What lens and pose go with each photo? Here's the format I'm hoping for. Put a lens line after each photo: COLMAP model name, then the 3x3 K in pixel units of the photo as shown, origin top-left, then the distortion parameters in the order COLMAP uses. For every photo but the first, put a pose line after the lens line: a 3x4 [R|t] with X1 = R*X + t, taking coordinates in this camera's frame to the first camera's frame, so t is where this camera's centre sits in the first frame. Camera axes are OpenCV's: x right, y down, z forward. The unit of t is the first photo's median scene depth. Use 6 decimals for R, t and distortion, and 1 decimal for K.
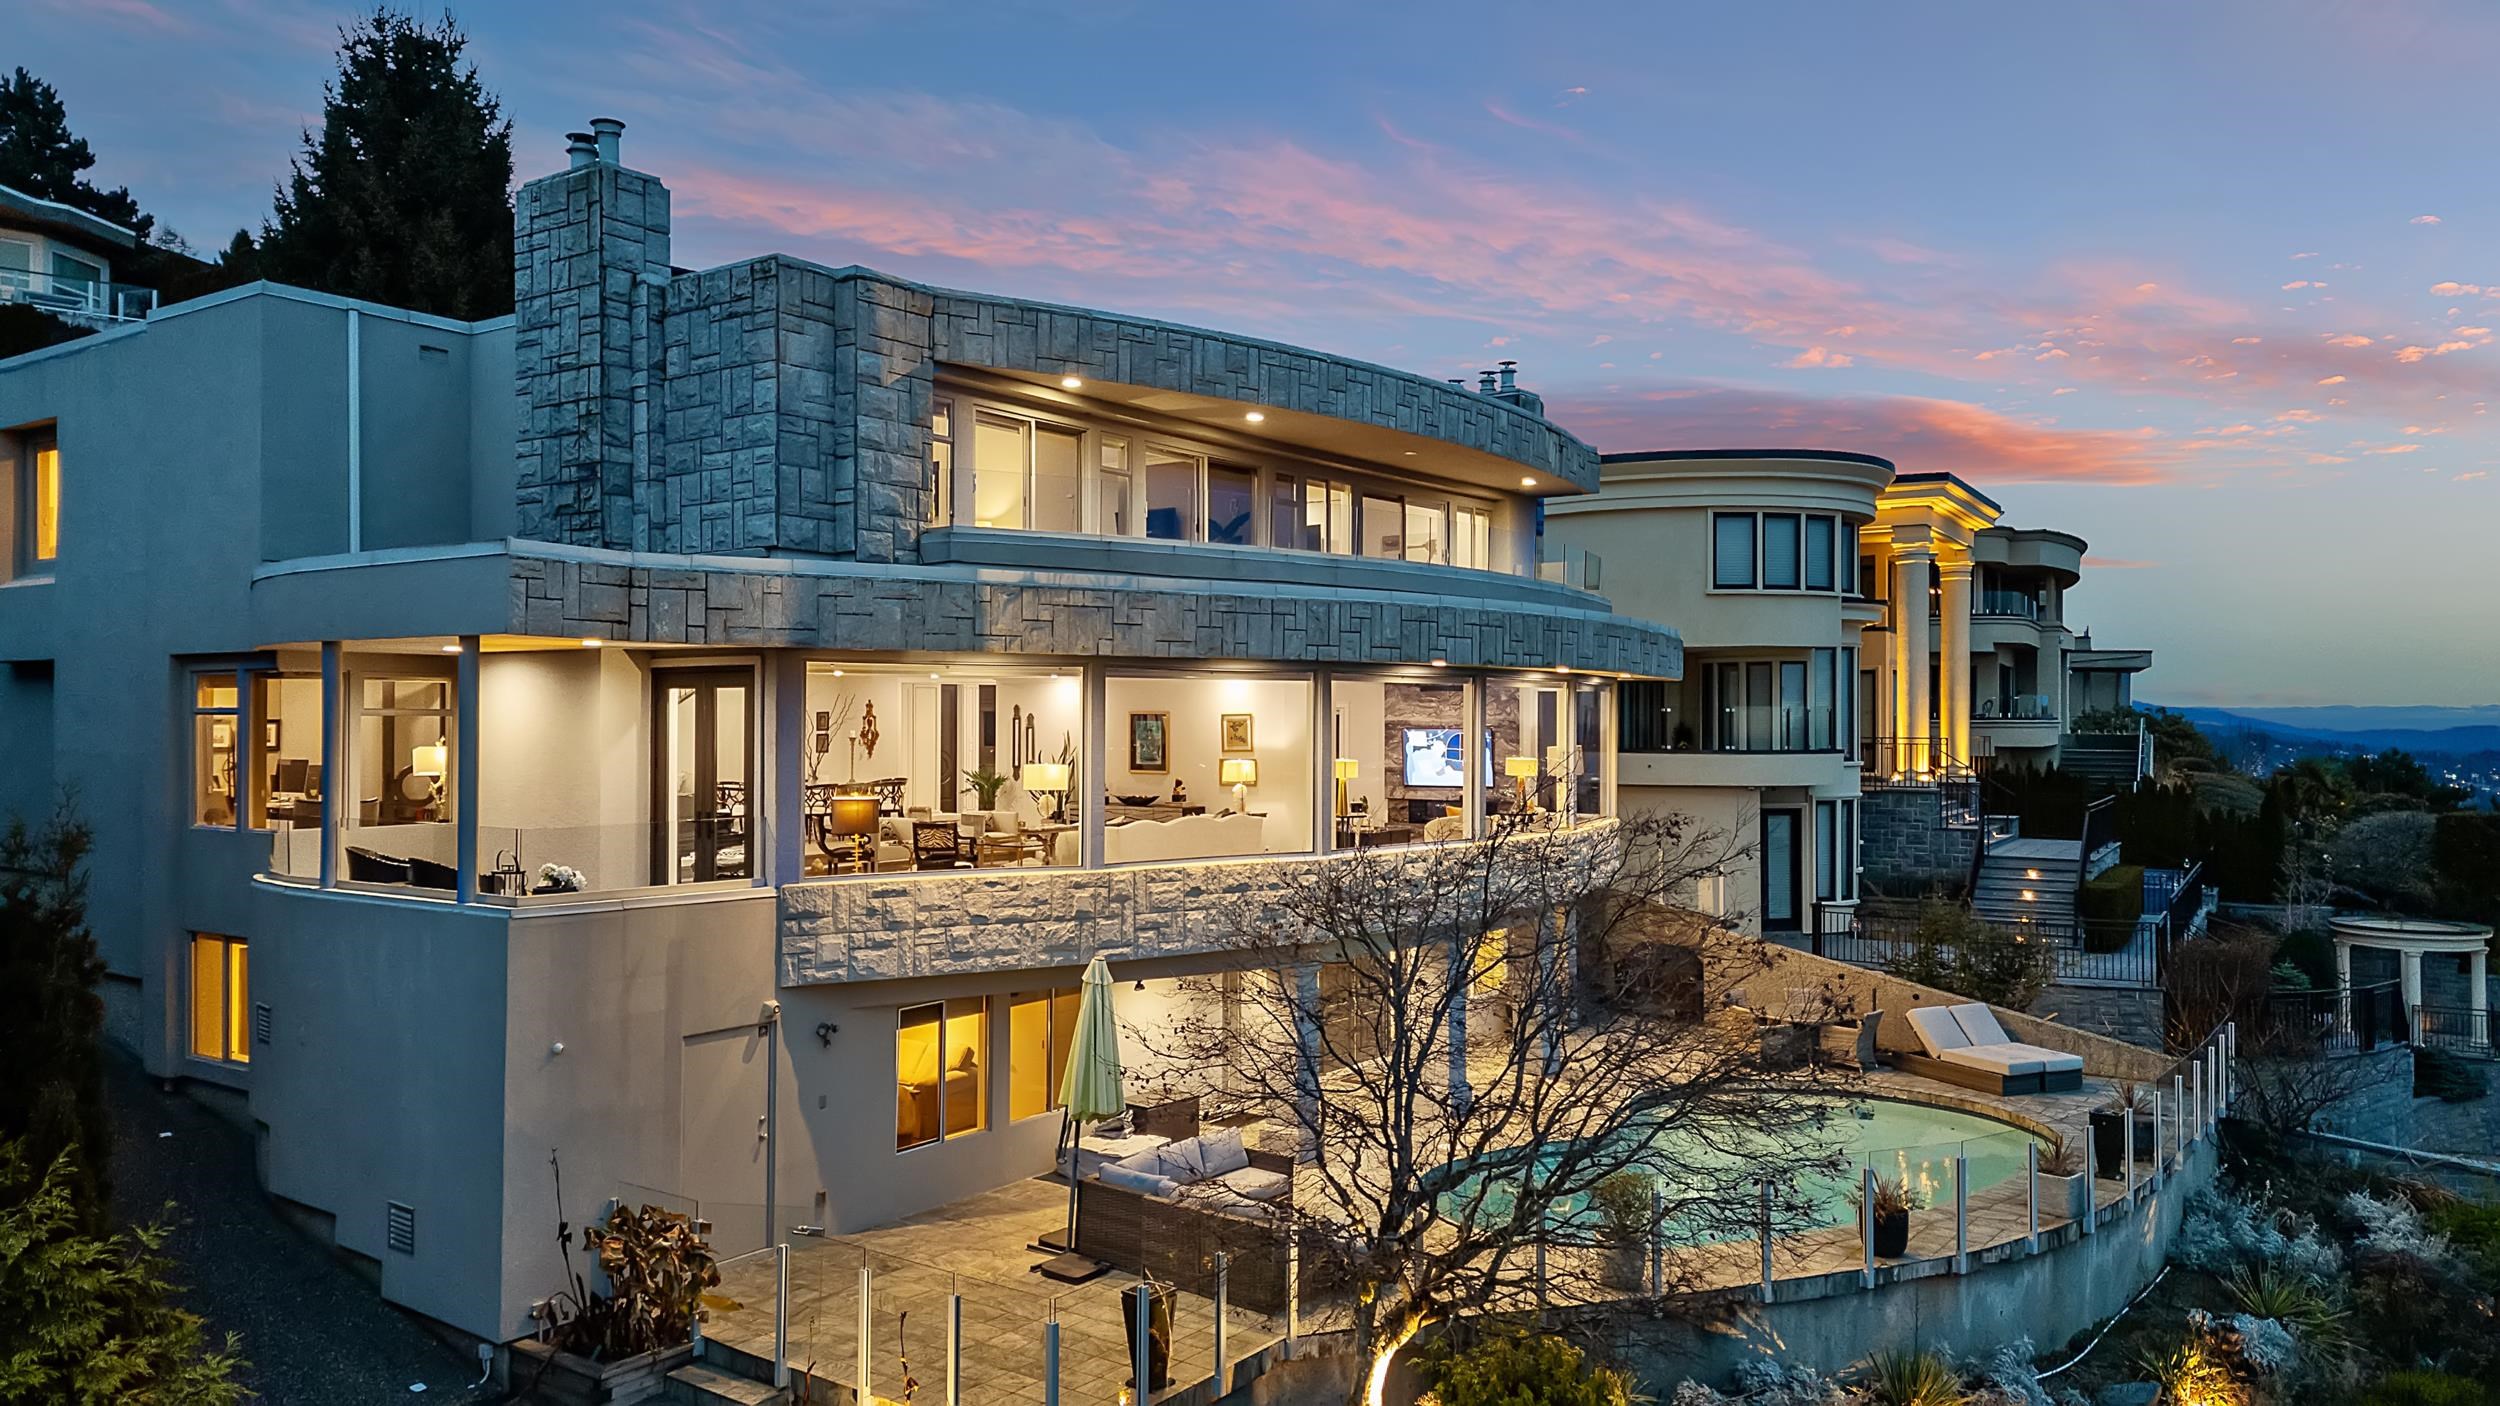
lens RADIAL K [[1725.5, 0, 1250.0], [0, 1725.5, 703.0], [0, 0, 1]] dist [0.038766, -0.002324]
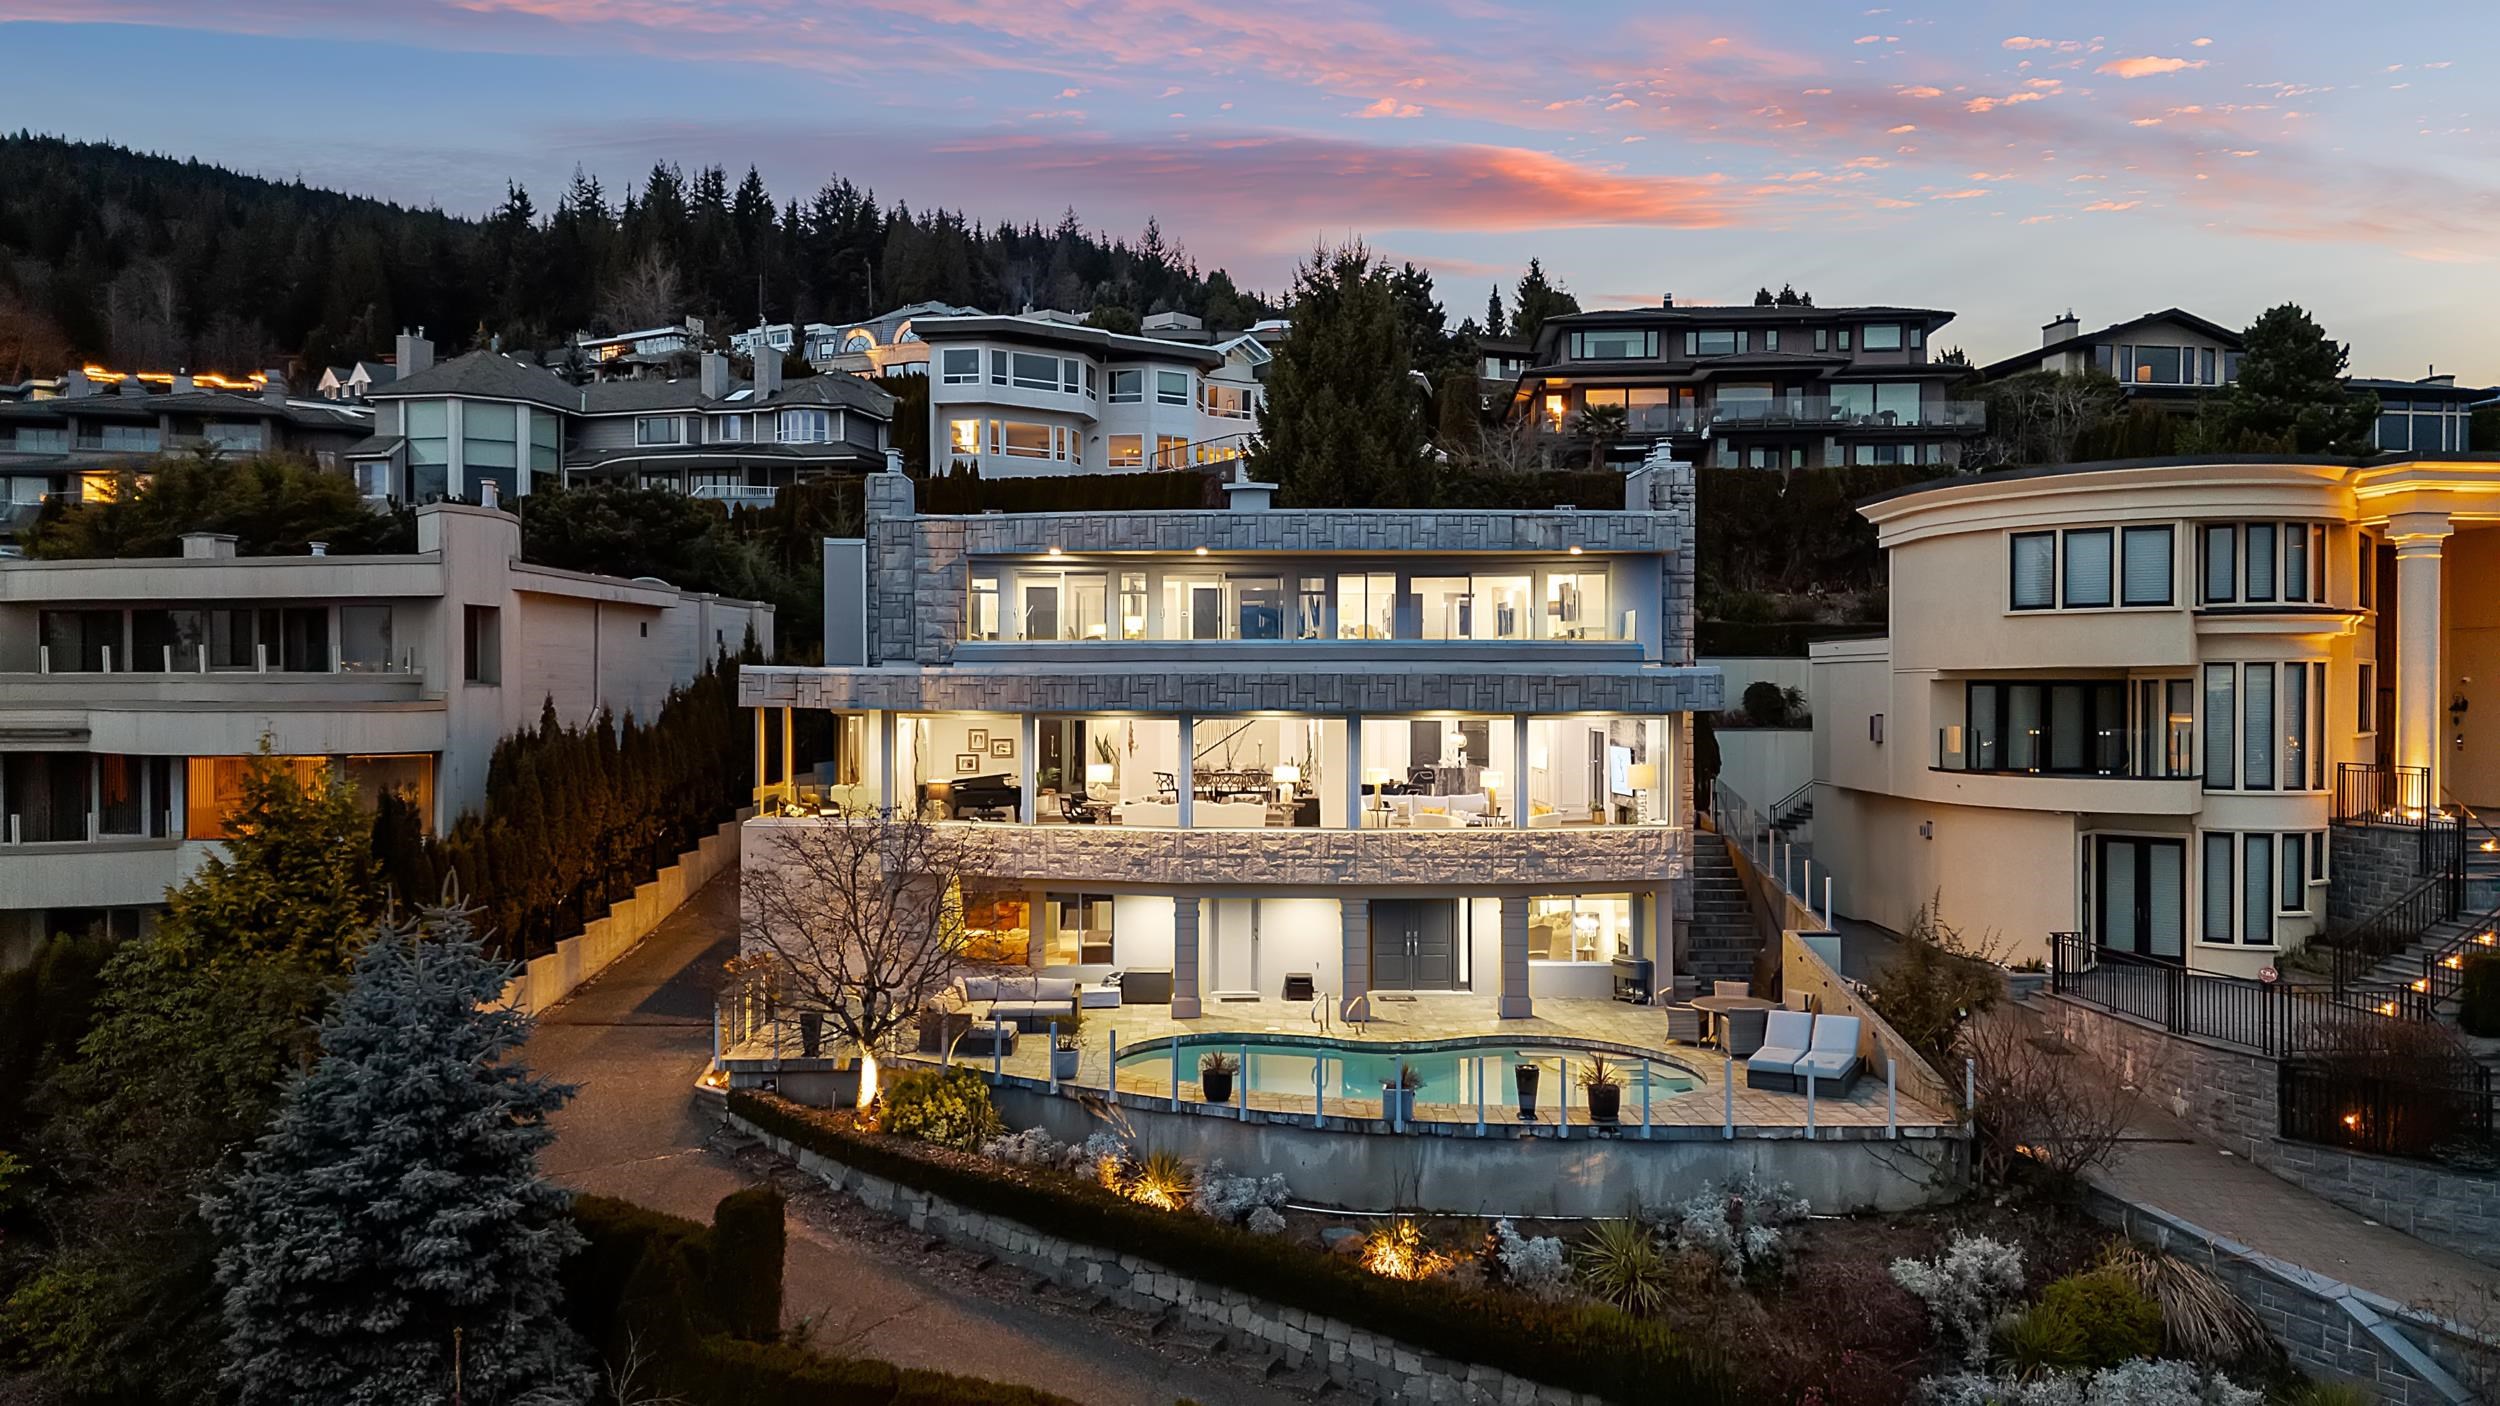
lens RADIAL K [[1725.5, 0, 1250.0], [0, 1725.5, 703.0], [0, 0, 1]] dist [0.038766, -0.002324]
pose [[0.618333, 0.002609, -0.785912, 1.317814], [0.007938, 0.999923, 0.009565, -0.043123], [0.785876, -0.012153, 0.618264, 0.059956]]
